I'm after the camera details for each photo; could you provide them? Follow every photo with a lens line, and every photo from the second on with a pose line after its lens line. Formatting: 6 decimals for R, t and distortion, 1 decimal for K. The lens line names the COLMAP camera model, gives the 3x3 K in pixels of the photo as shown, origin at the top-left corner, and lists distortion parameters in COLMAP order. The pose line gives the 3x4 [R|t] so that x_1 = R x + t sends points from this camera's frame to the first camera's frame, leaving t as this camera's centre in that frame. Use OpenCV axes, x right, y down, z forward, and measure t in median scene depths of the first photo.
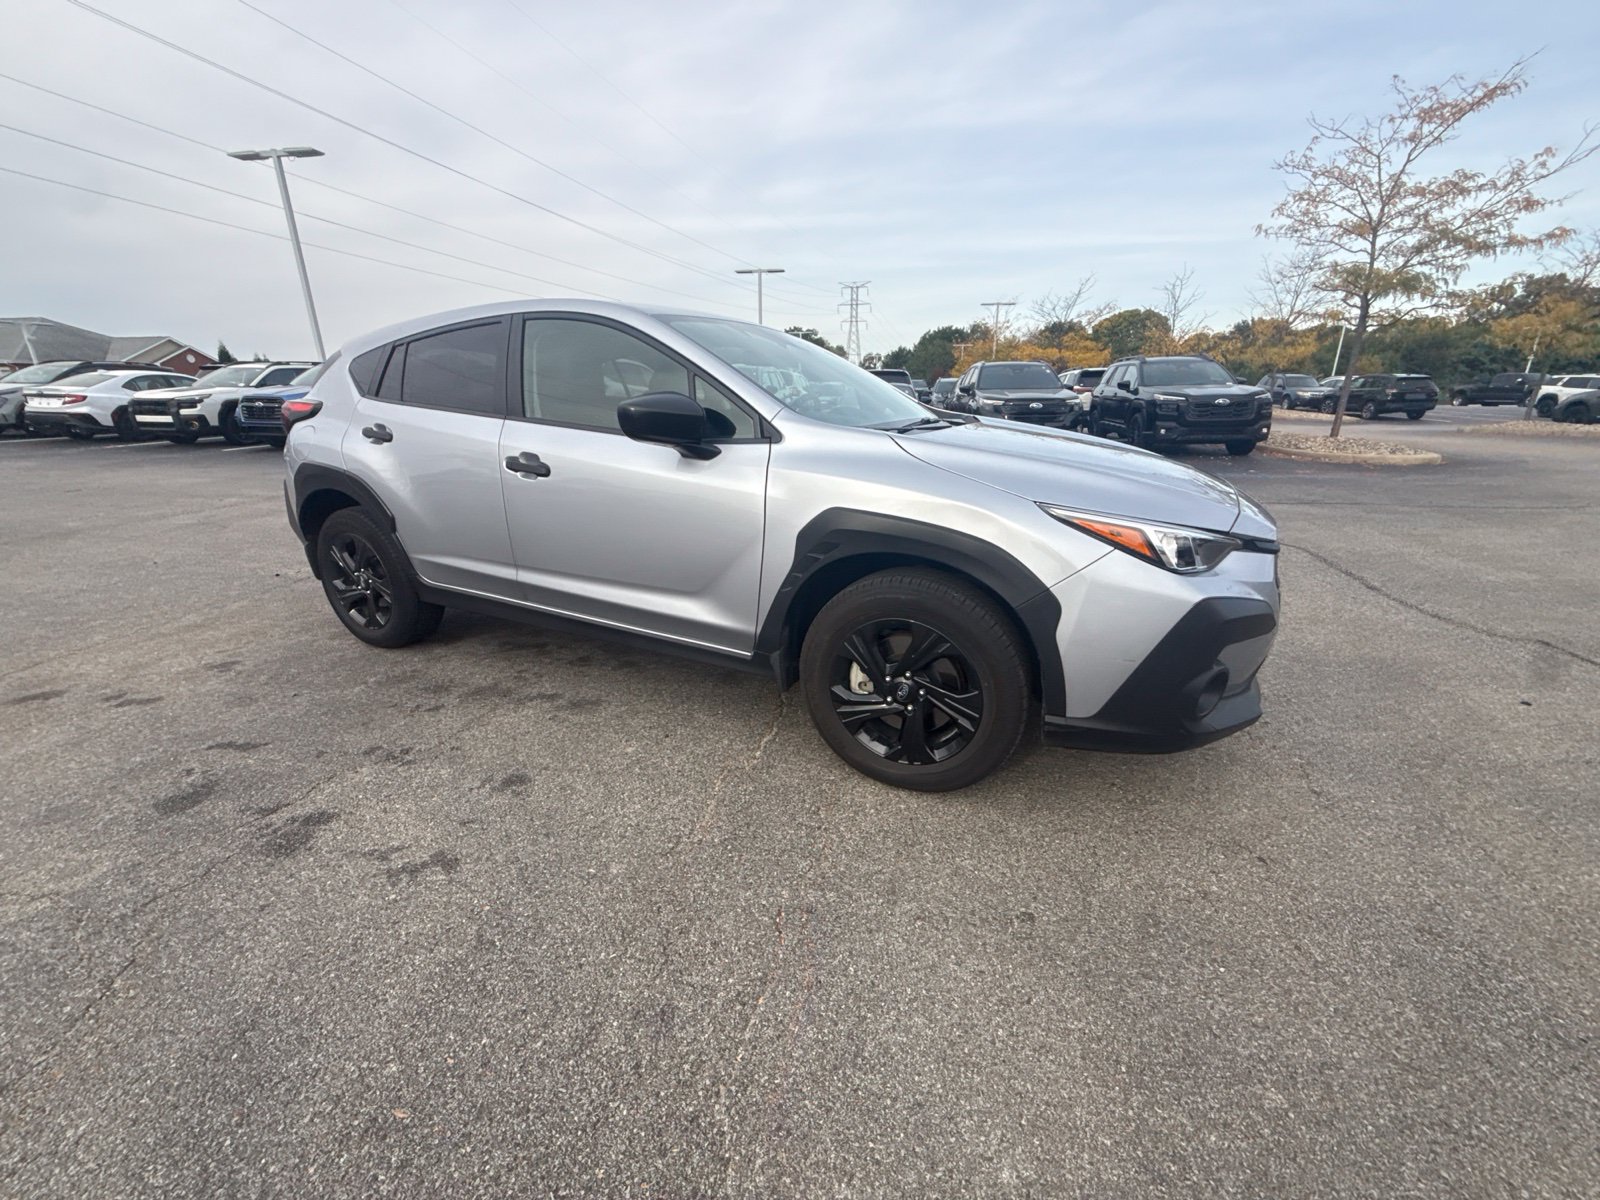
lens RADIAL K [[635.8, 0, 801.4], [0, 635.8, 600.4], [0, 0, 1]] dist [0.000169, -0.000431]
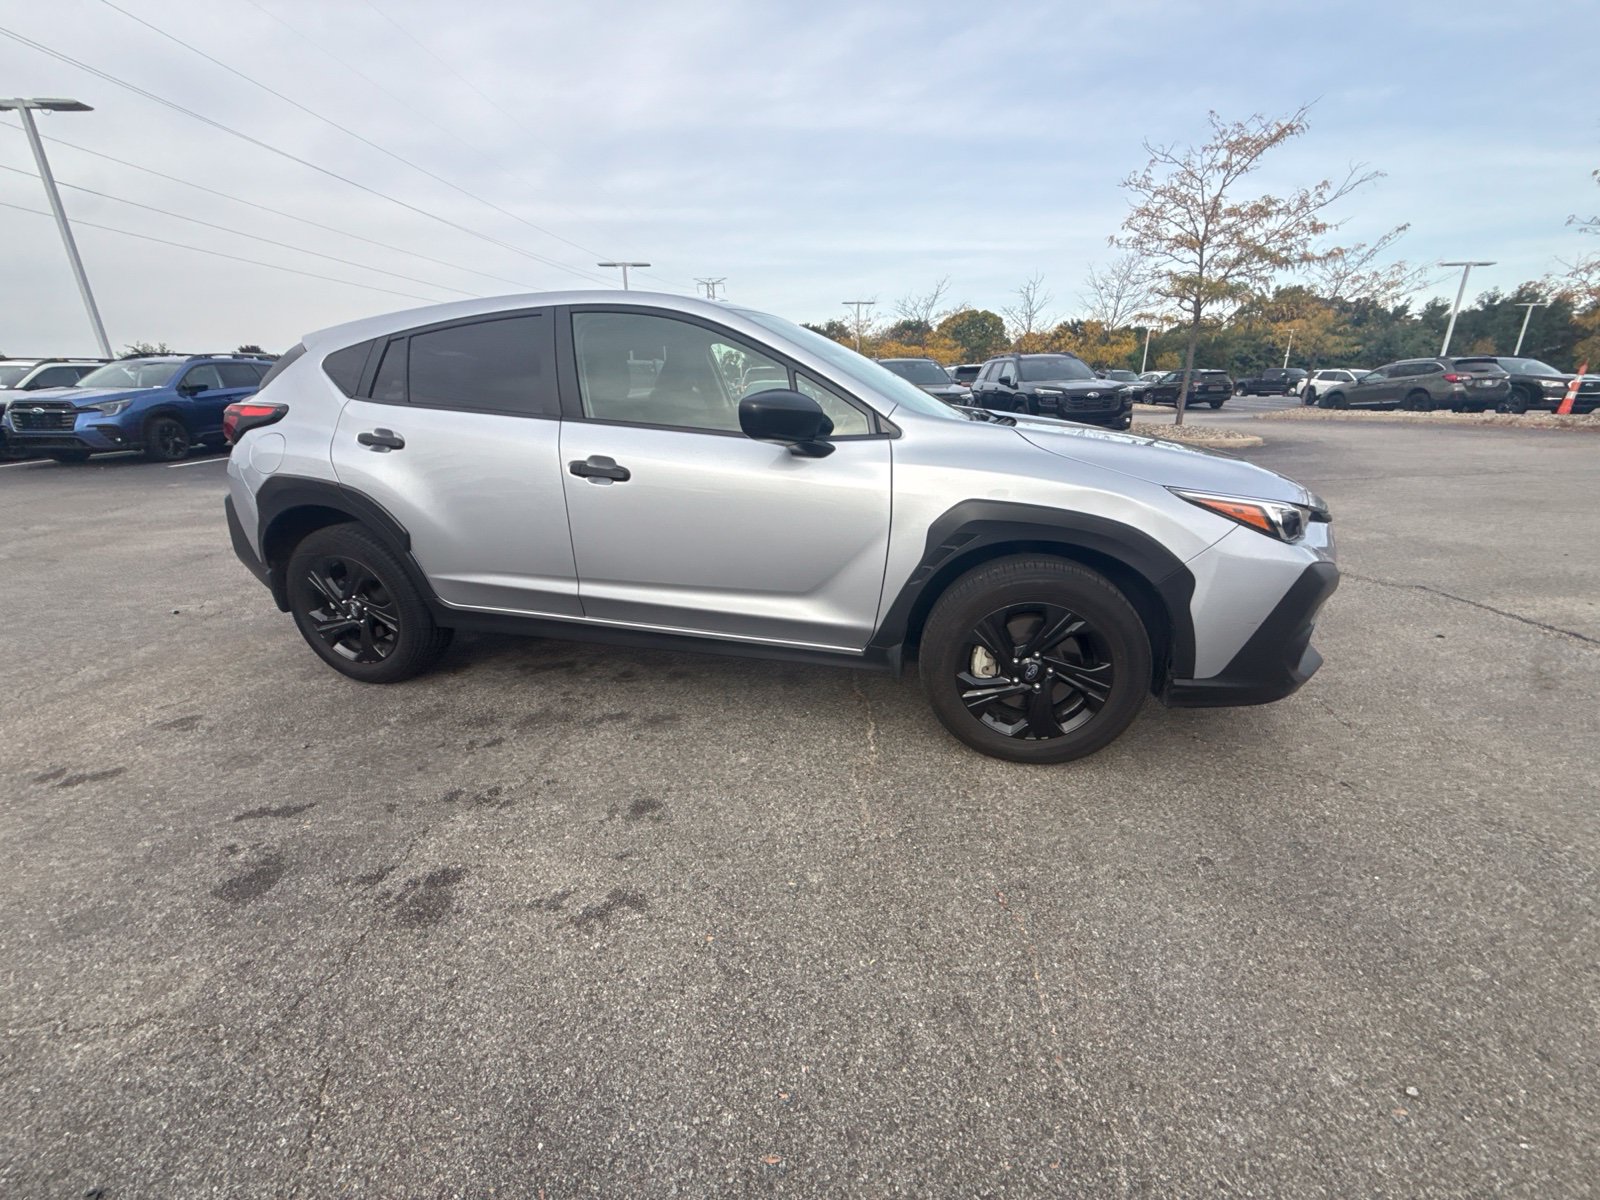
lens RADIAL K [[635.8, 0, 799.7], [0, 635.8, 600.6], [0, 0, 1]] dist [0.000169, -0.000431]
pose [[0.978640, -0.072735, 0.192284, -0.331248], [0.071880, 0.997348, 0.011430, -0.010798], [-0.192605, 0.002635, 0.981273, 0.032091]]
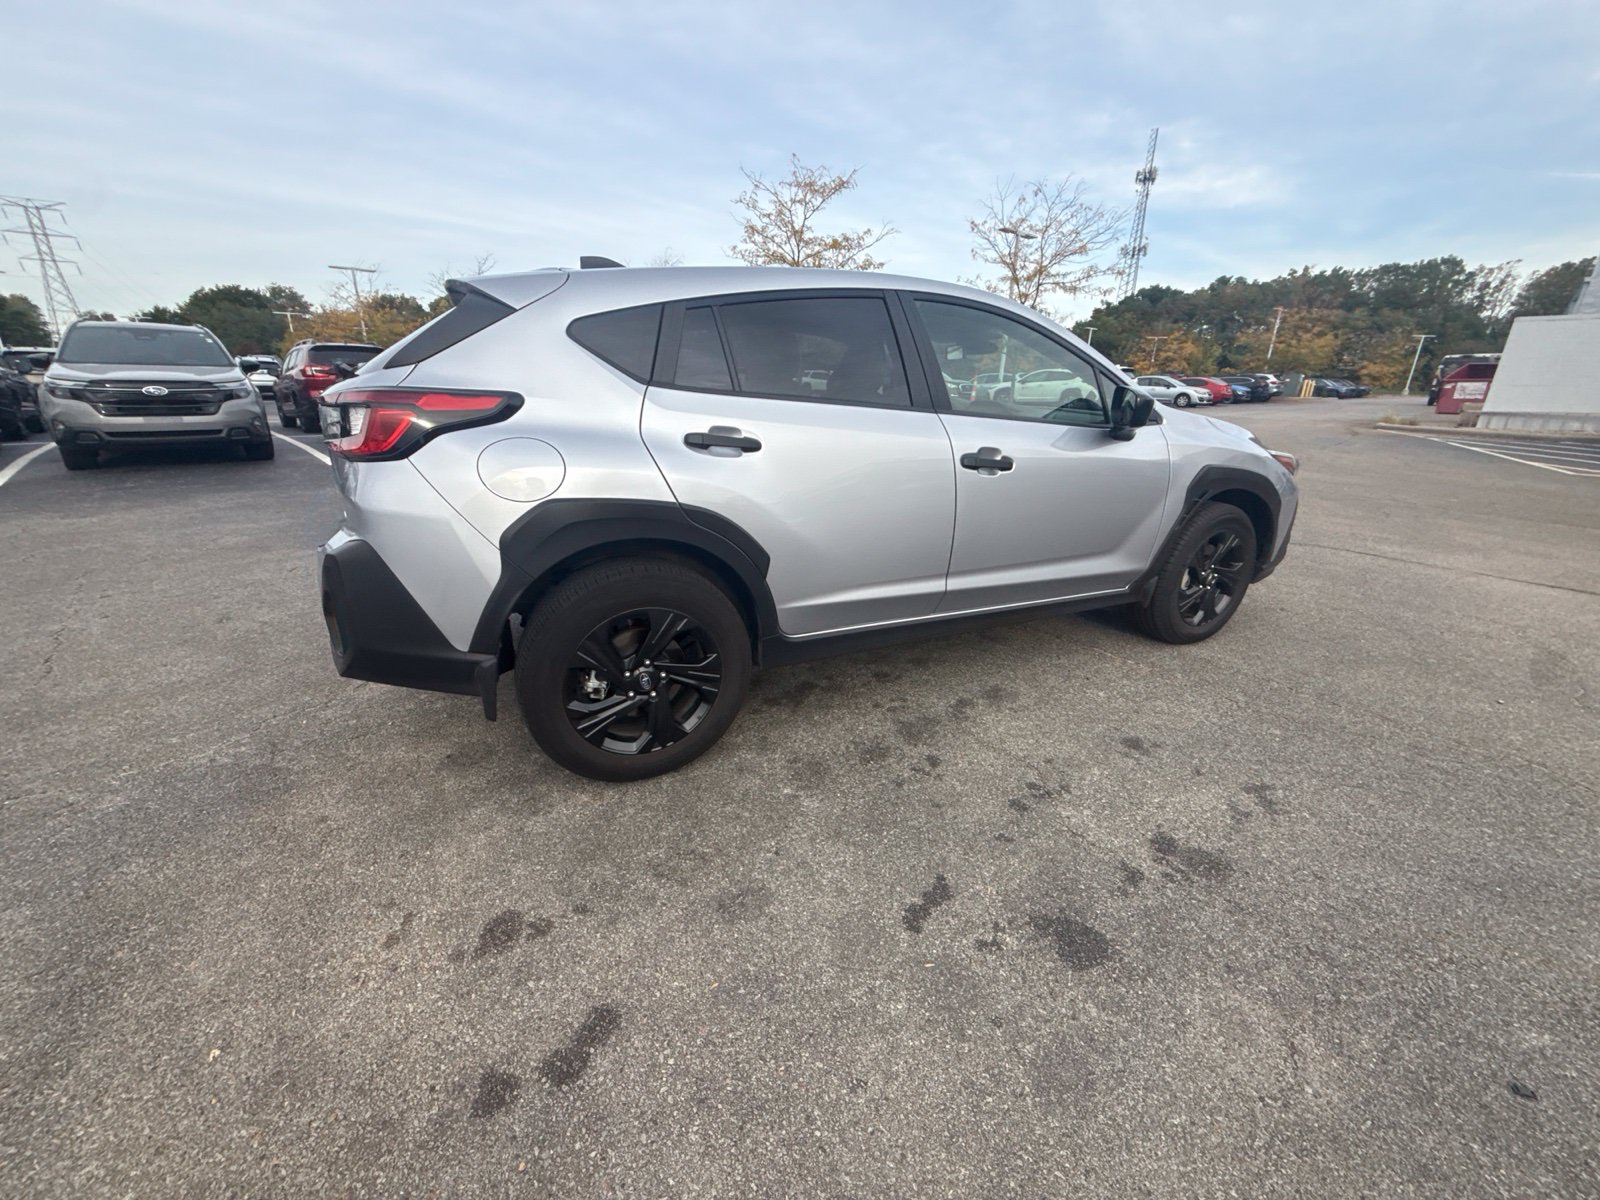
lens RADIAL K [[635.8, 0, 801.2], [0, 635.8, 604.0], [0, 0, 1]] dist [0.000169, -0.000431]
pose [[0.612024, -0.252473, 0.749455, -1.344369], [0.230555, 0.963467, 0.136292, -0.196792], [-0.756486, 0.089376, 0.647874, 0.605481]]
